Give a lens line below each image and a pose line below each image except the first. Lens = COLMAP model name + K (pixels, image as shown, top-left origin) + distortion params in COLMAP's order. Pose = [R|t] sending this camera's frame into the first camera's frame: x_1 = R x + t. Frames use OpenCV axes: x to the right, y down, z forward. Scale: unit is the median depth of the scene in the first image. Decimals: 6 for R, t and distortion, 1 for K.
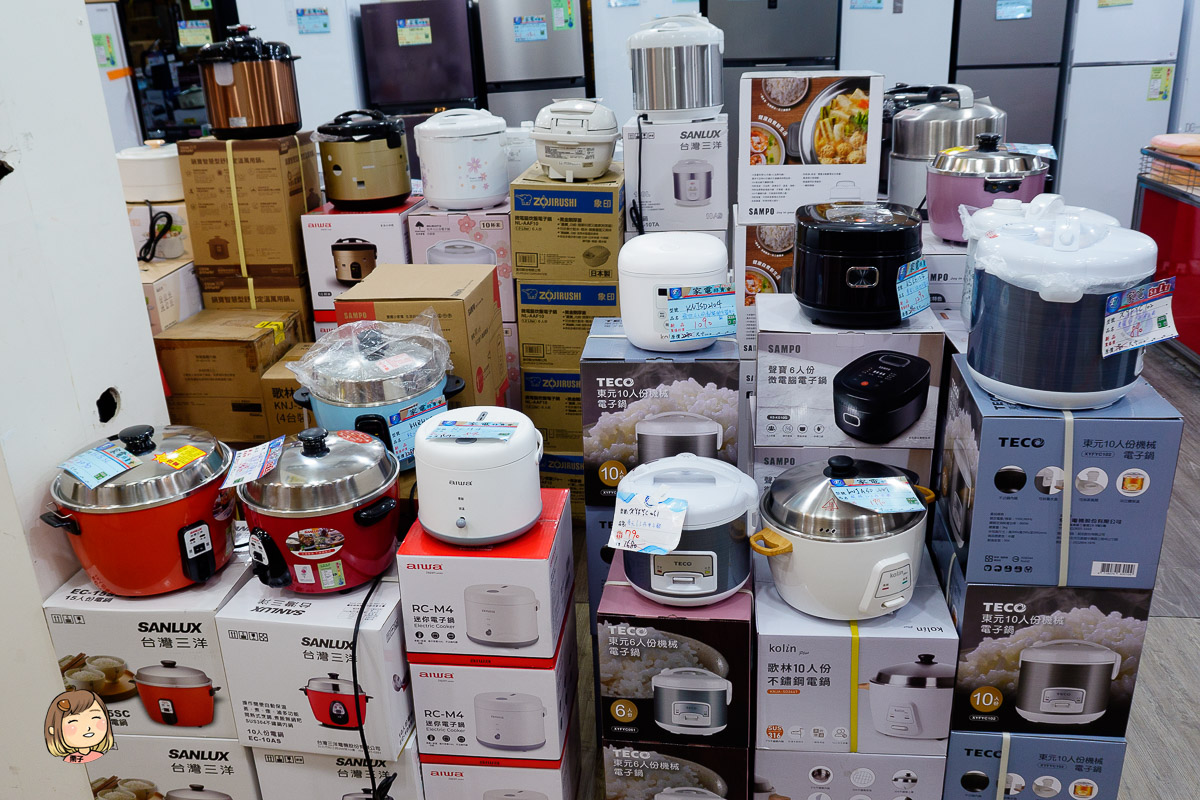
lens RADIAL K [[1033.5, 0, 605.2], [0, 1033.5, 403.4], [0, 0, 1]] dist [-0.009151, -0.041958]
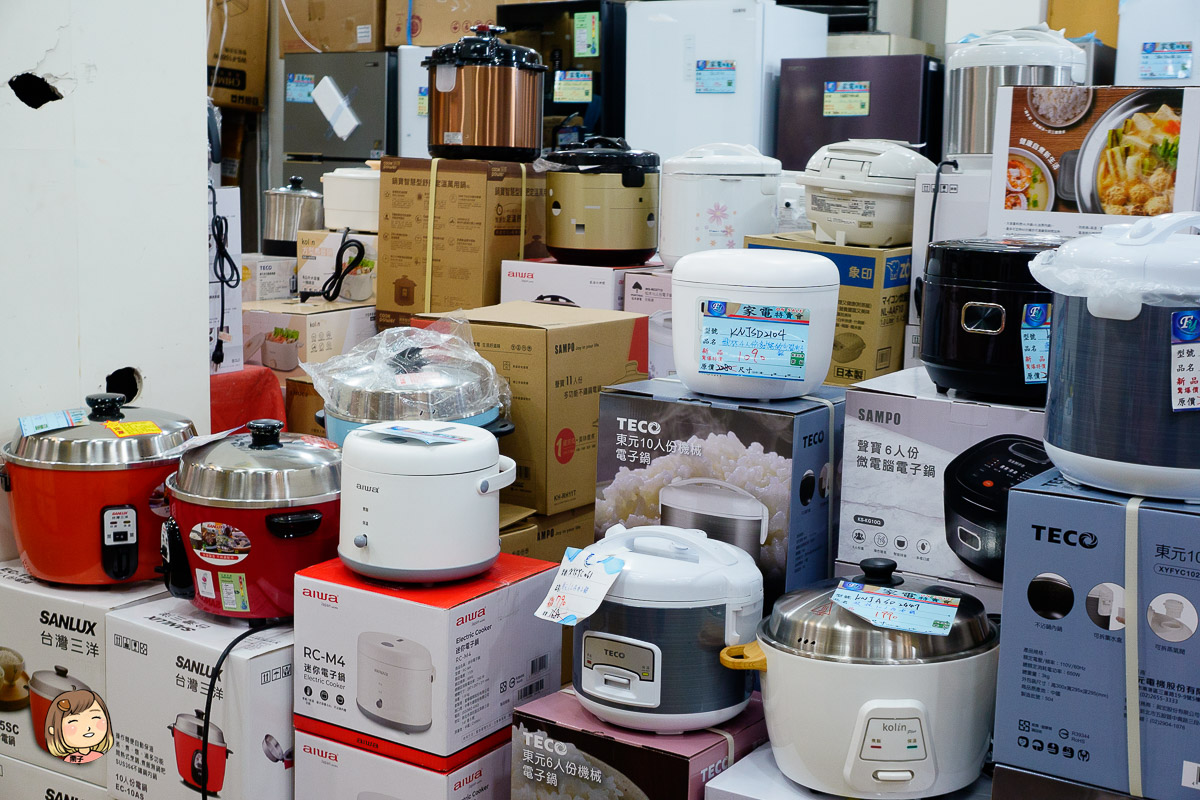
lens RADIAL K [[1642.4, 0, 593.2], [0, 1642.4, 393.5], [0, 0, 1]] dist [-0.015230, 0.000000]
pose [[0.891928, 0.125180, -0.434504, 0.480927], [-0.214688, 0.962938, -0.163279, 0.153491], [0.397961, 0.238916, 0.885746, -0.051911]]
